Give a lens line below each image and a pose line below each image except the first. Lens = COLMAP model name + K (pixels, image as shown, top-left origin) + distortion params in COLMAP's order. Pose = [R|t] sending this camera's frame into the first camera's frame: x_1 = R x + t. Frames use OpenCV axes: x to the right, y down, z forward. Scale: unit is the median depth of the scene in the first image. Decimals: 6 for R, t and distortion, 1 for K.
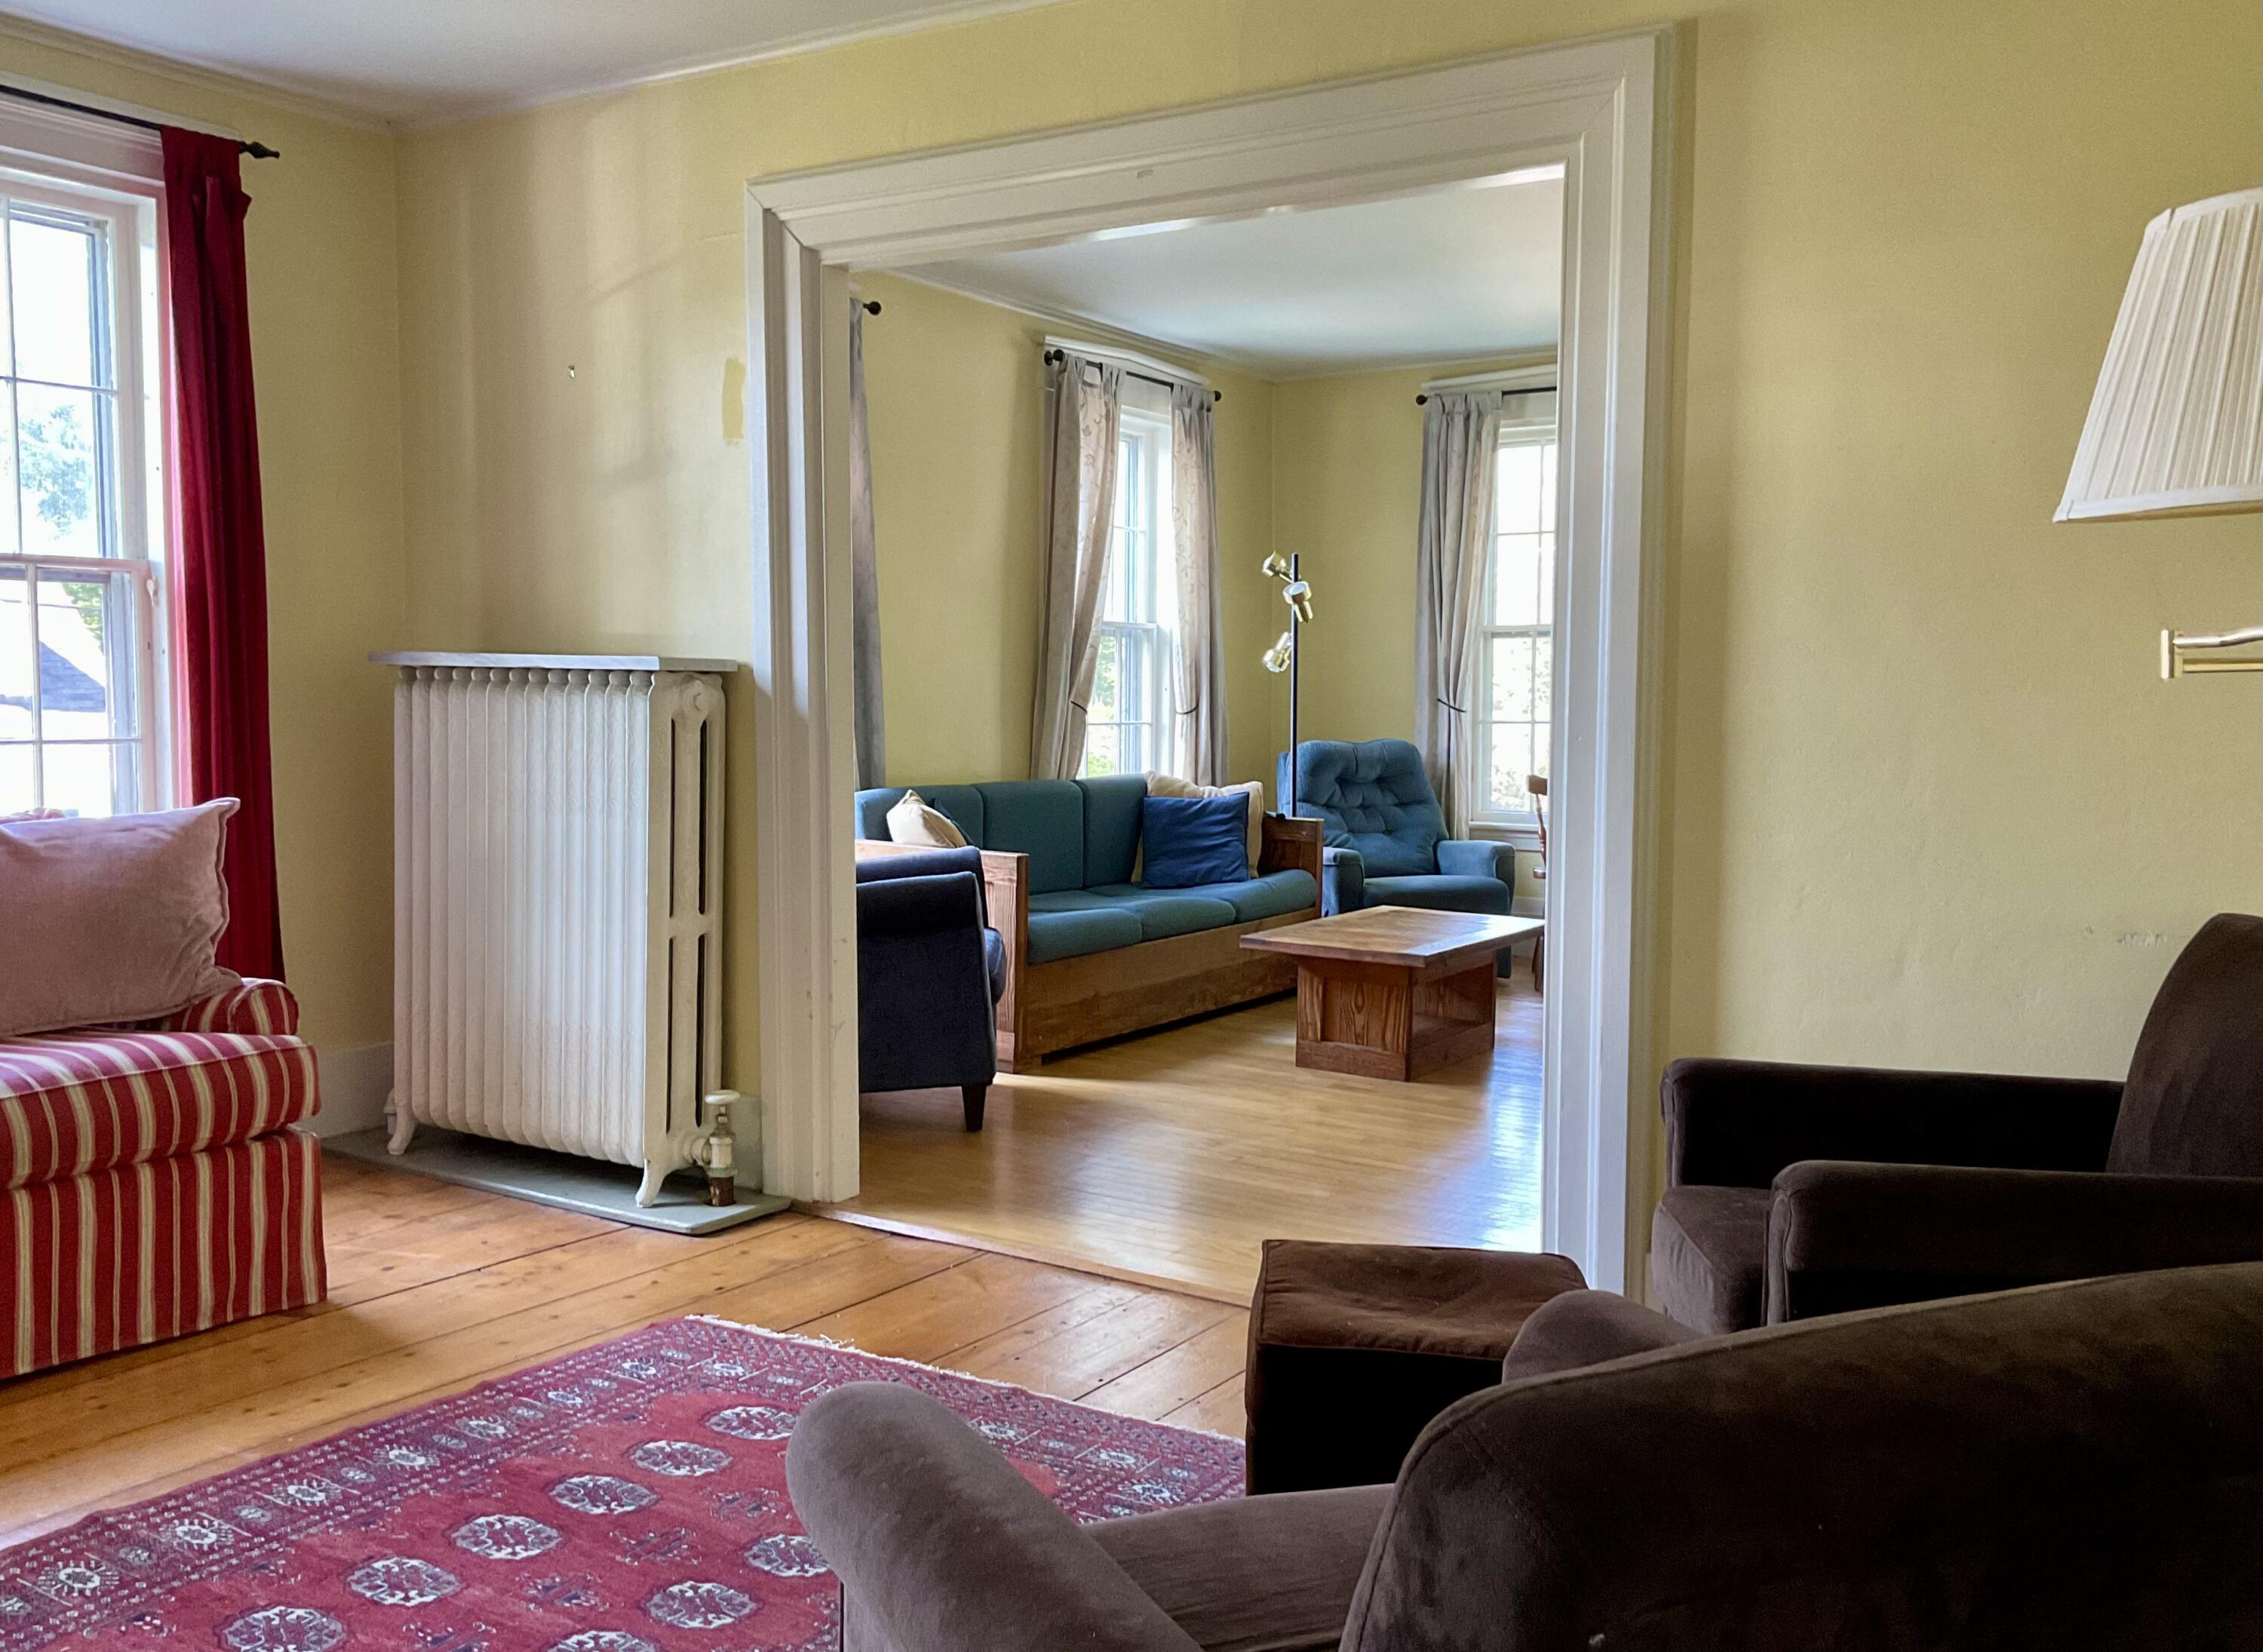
lens RADIAL K [[1994.8, 0, 1150.5], [0, 1994.8, 826.1], [0, 0, 1]] dist [0.118689, -0.233588]
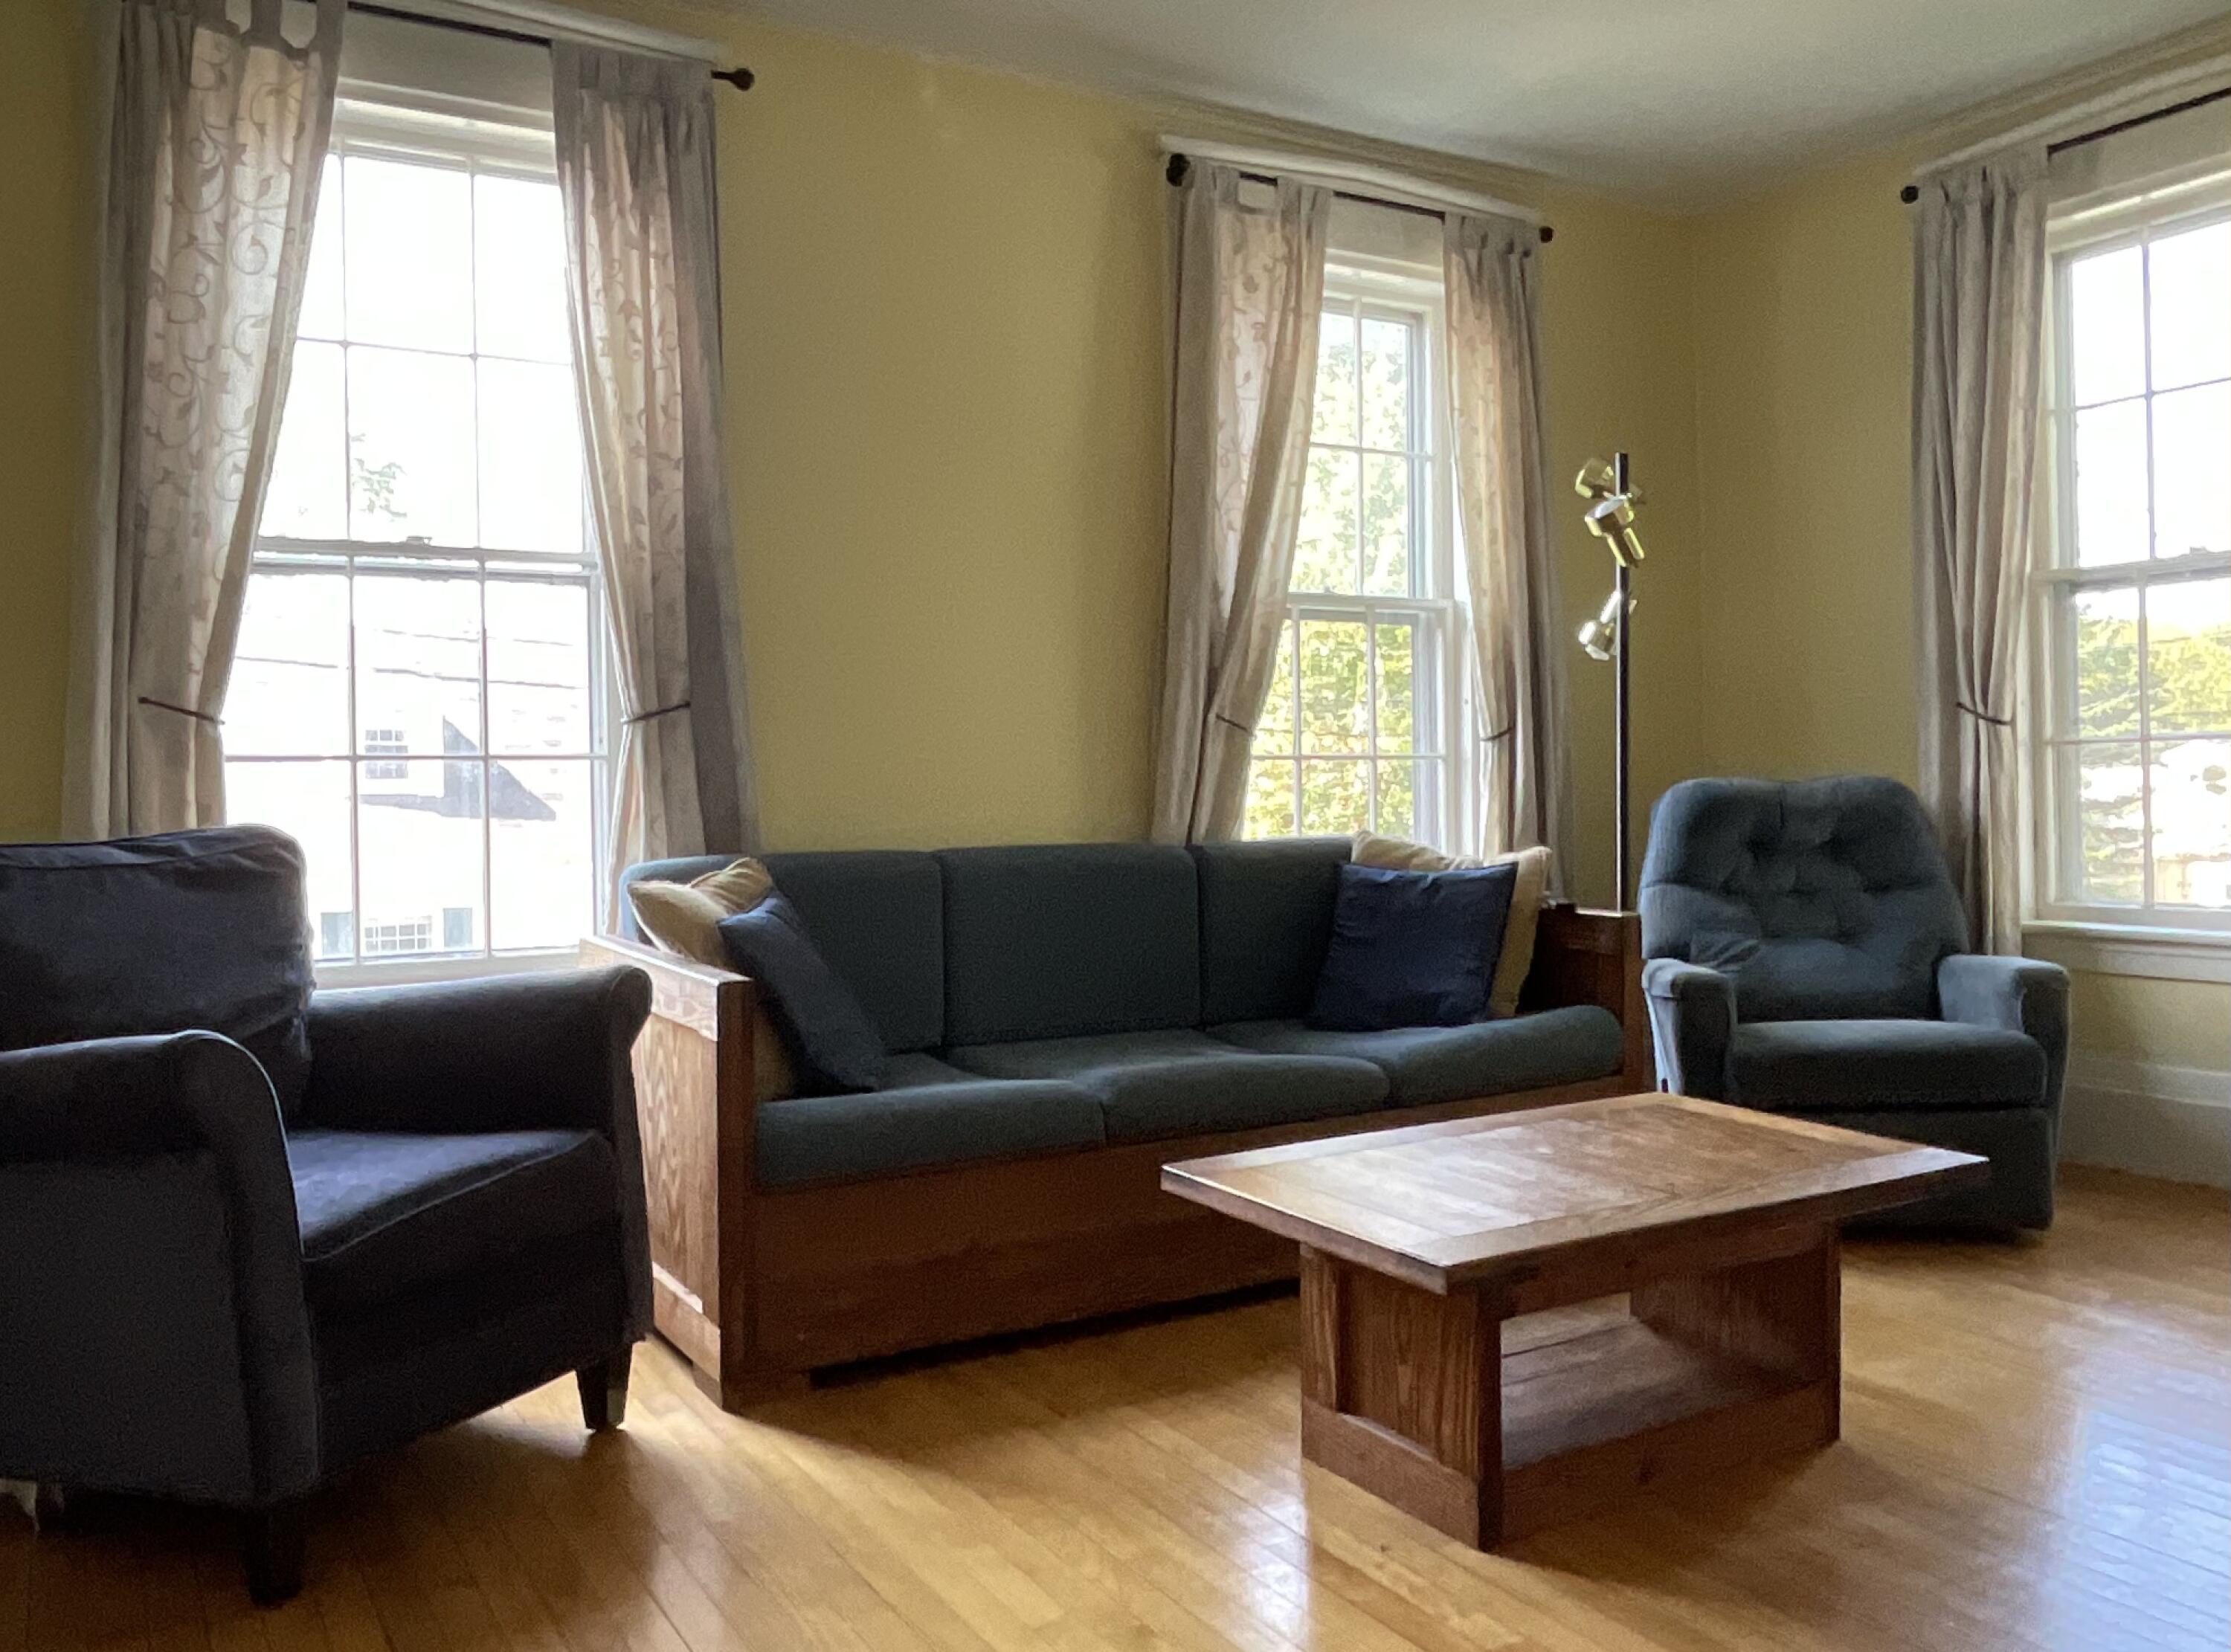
lens RADIAL K [[1759.3, 0, 1115.5], [0, 1759.3, 826.0], [0, 0, 1]] dist [0.007031, -0.088245]
pose [[0.884939, -0.009697, -0.465607, 0.313202], [-0.011535, 0.999020, -0.042730, -0.008751], [0.465565, 0.043184, 0.883960, 0.858791]]
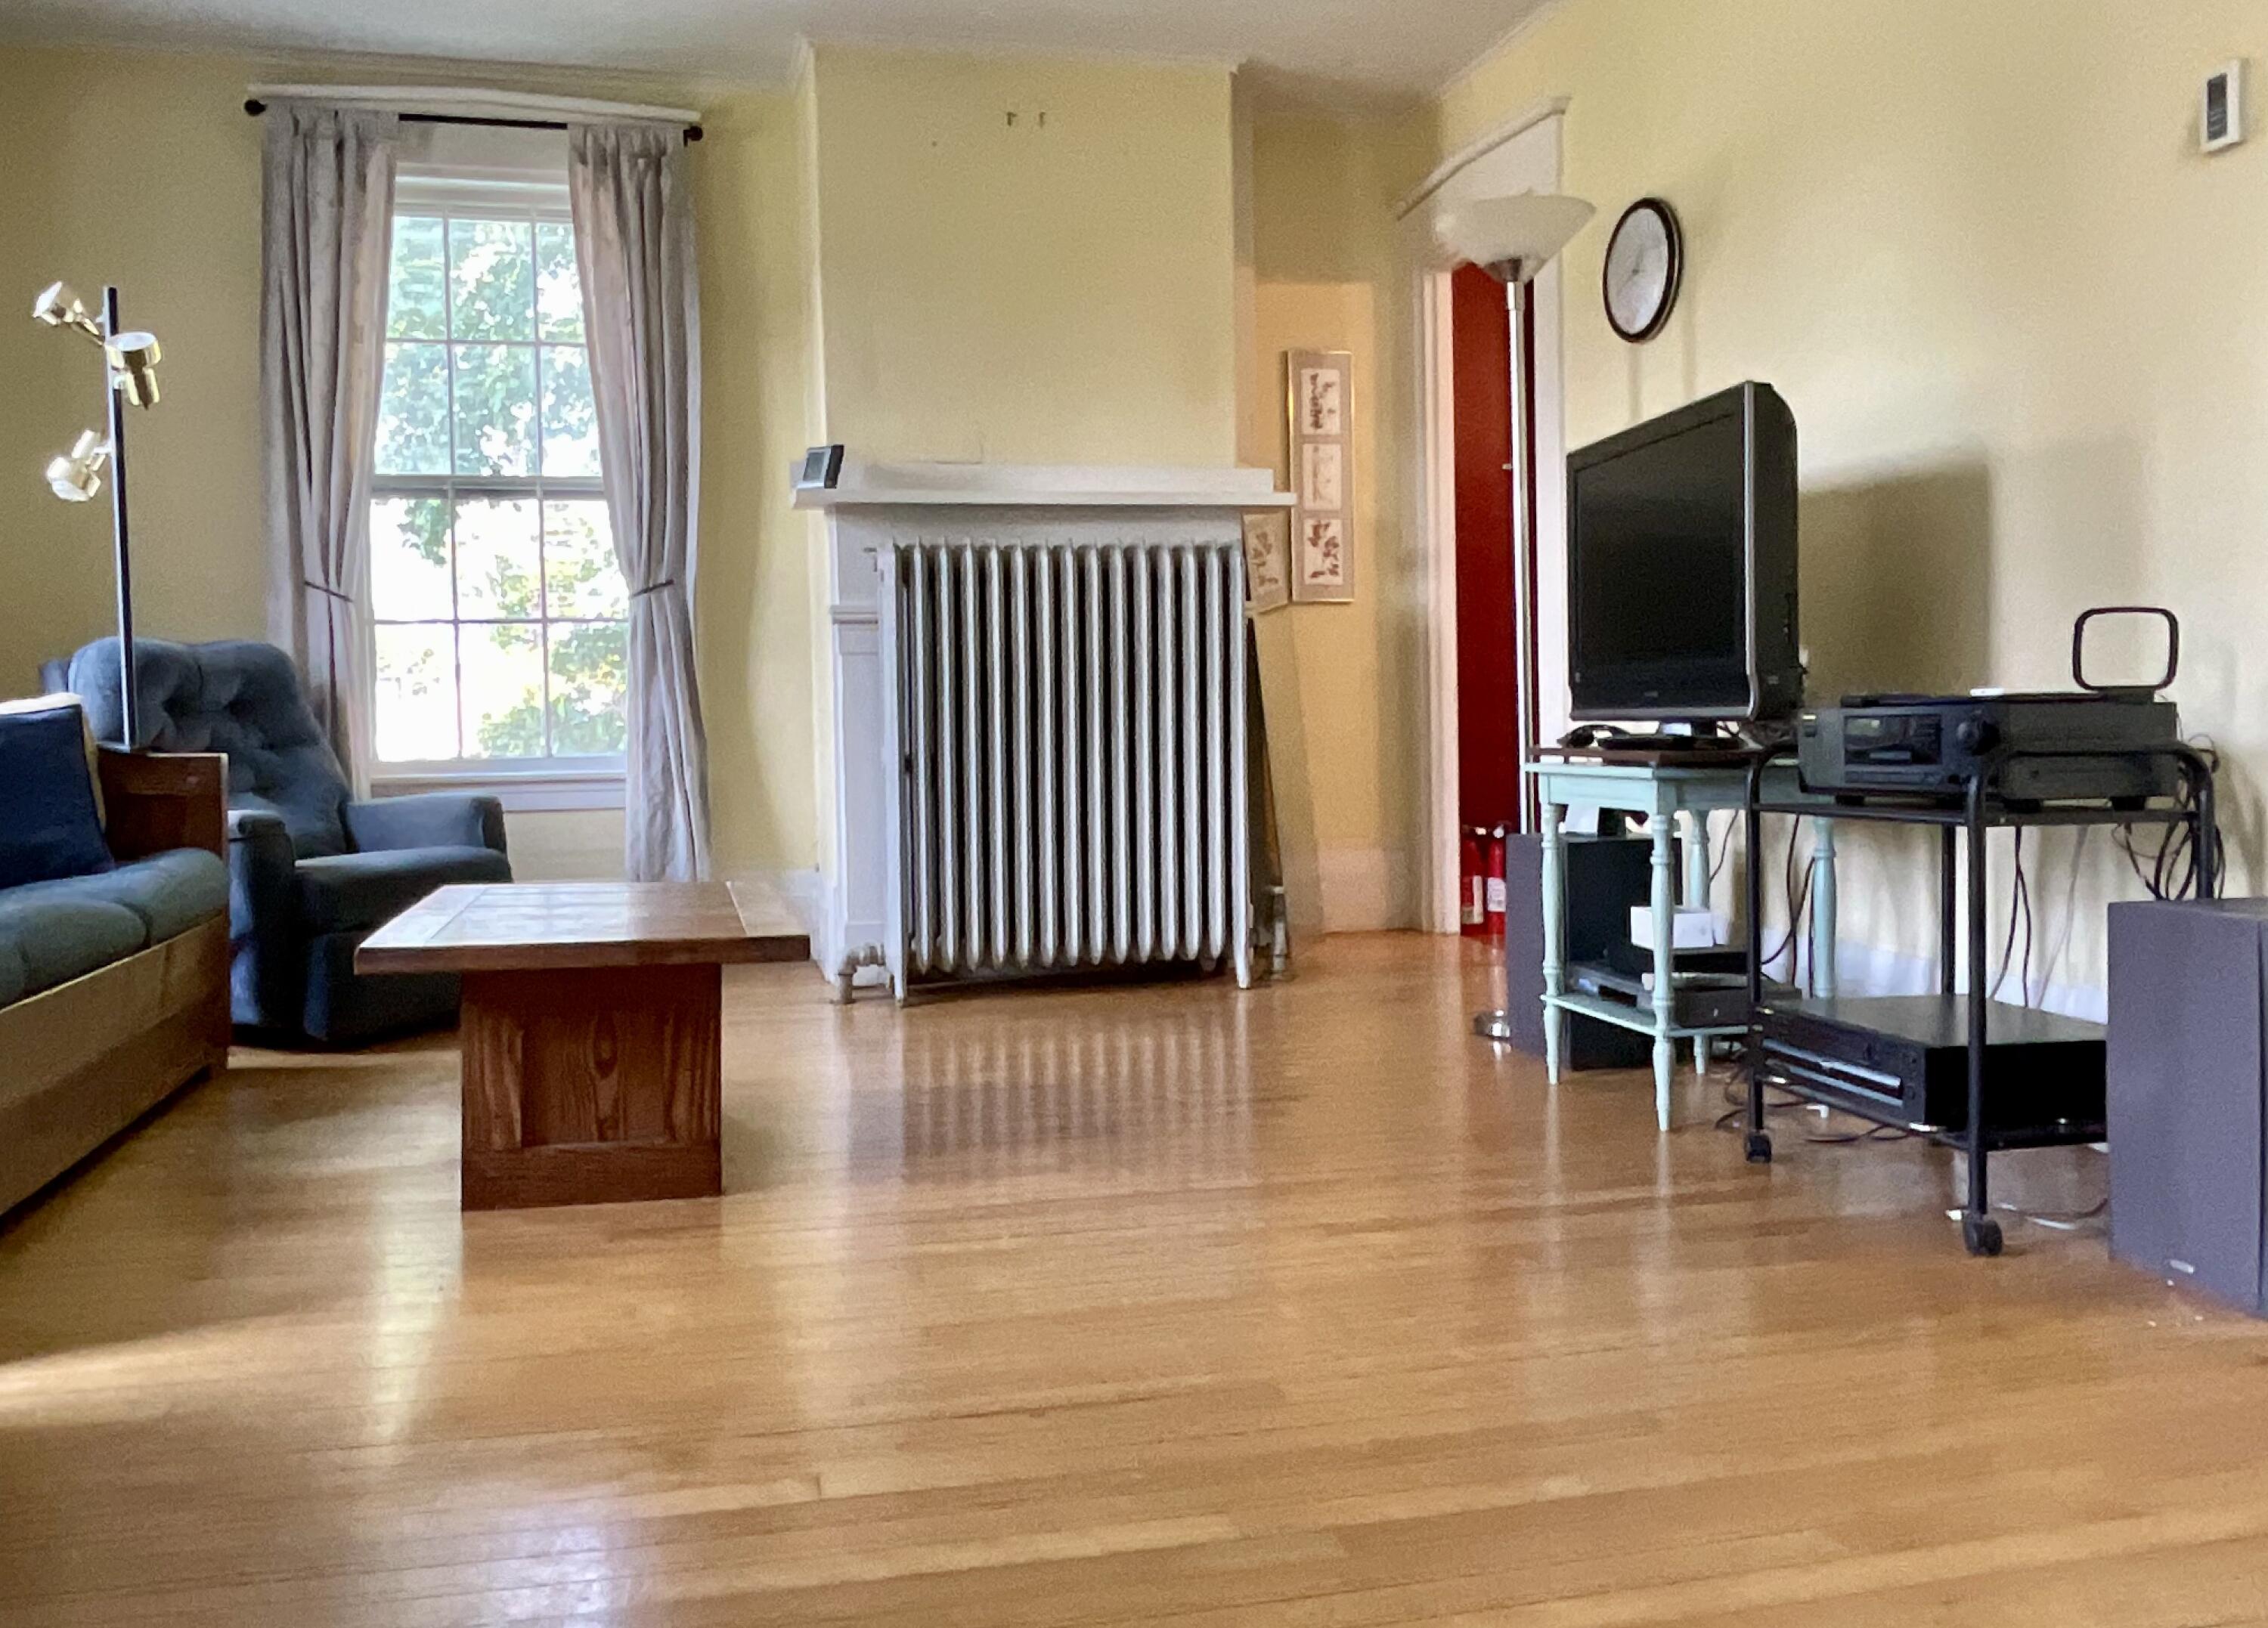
lens RADIAL K [[1785.6, 0, 1127.1], [0, 1785.6, 763.0], [0, 0, 1]] dist [0.039231, -0.091979]
pose [[0.683027, -0.030789, 0.729744, -0.179928], [0.071355, 0.997145, -0.024715, 0.049873], [-0.726899, 0.068952, 0.683274, 0.819131]]
